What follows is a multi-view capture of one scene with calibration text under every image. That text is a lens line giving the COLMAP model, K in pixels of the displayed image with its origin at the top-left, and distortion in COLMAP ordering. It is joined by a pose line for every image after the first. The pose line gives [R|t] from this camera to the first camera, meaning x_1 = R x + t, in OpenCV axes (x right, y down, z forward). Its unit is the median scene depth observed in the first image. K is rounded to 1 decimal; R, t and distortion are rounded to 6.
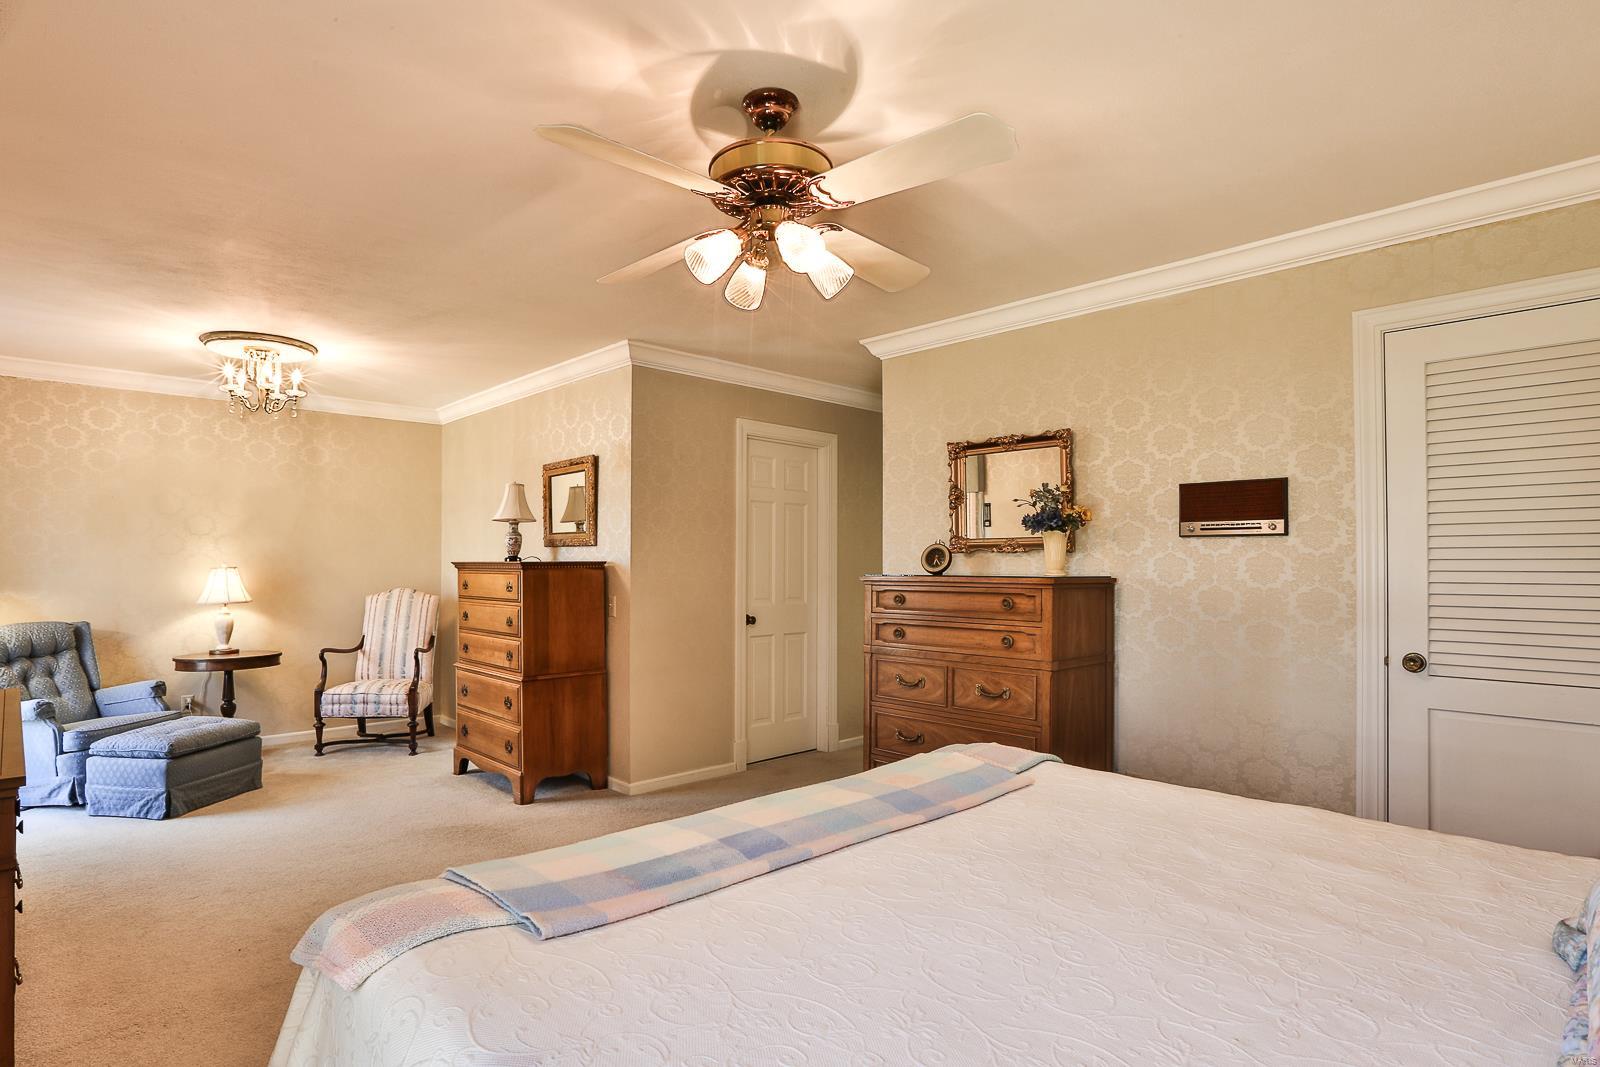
lens RADIAL K [[867.9, 0, 799.6], [0, 867.9, 542.5], [0, 0, 1]] dist [-0.007985, -0.000274]
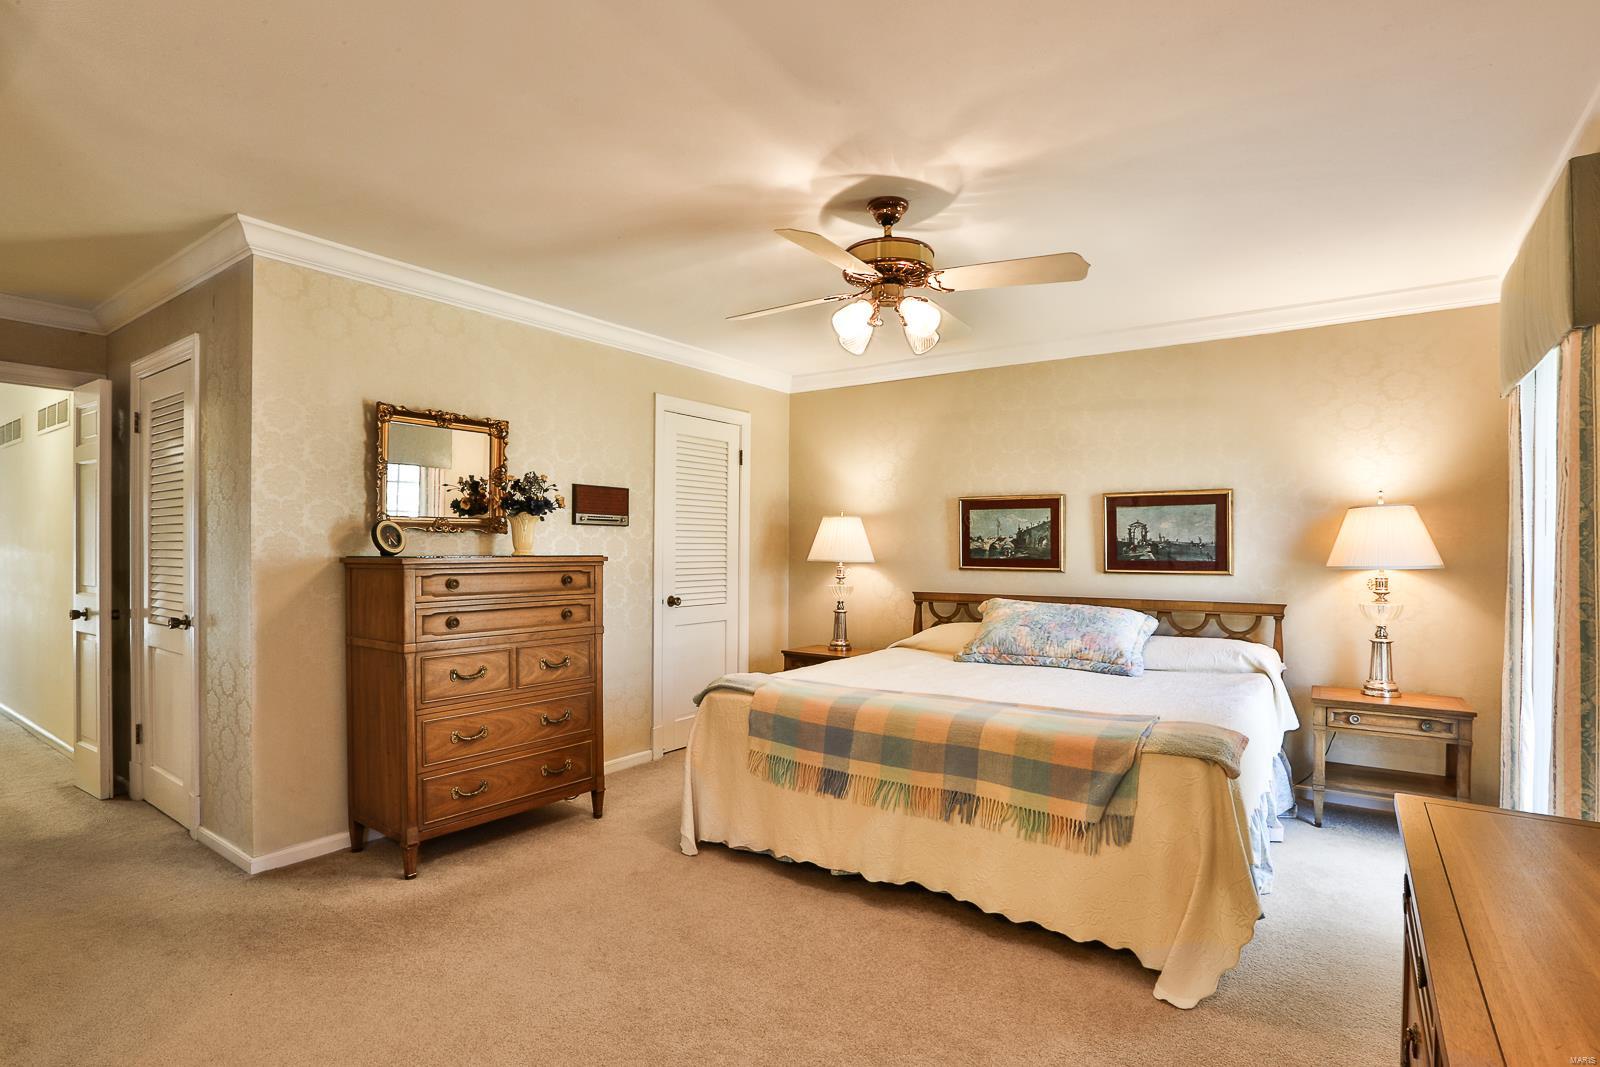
lens RADIAL K [[791.6, 0, 800.1], [0, 791.6, 545.1], [0, 0, 1]] dist [-0.033473, 0.001378]
pose [[-0.178620, 0.005458, 0.983903, -0.755516], [-0.021579, 0.999722, -0.009463, 0.027050], [-0.983681, -0.022922, -0.178453, 0.828928]]
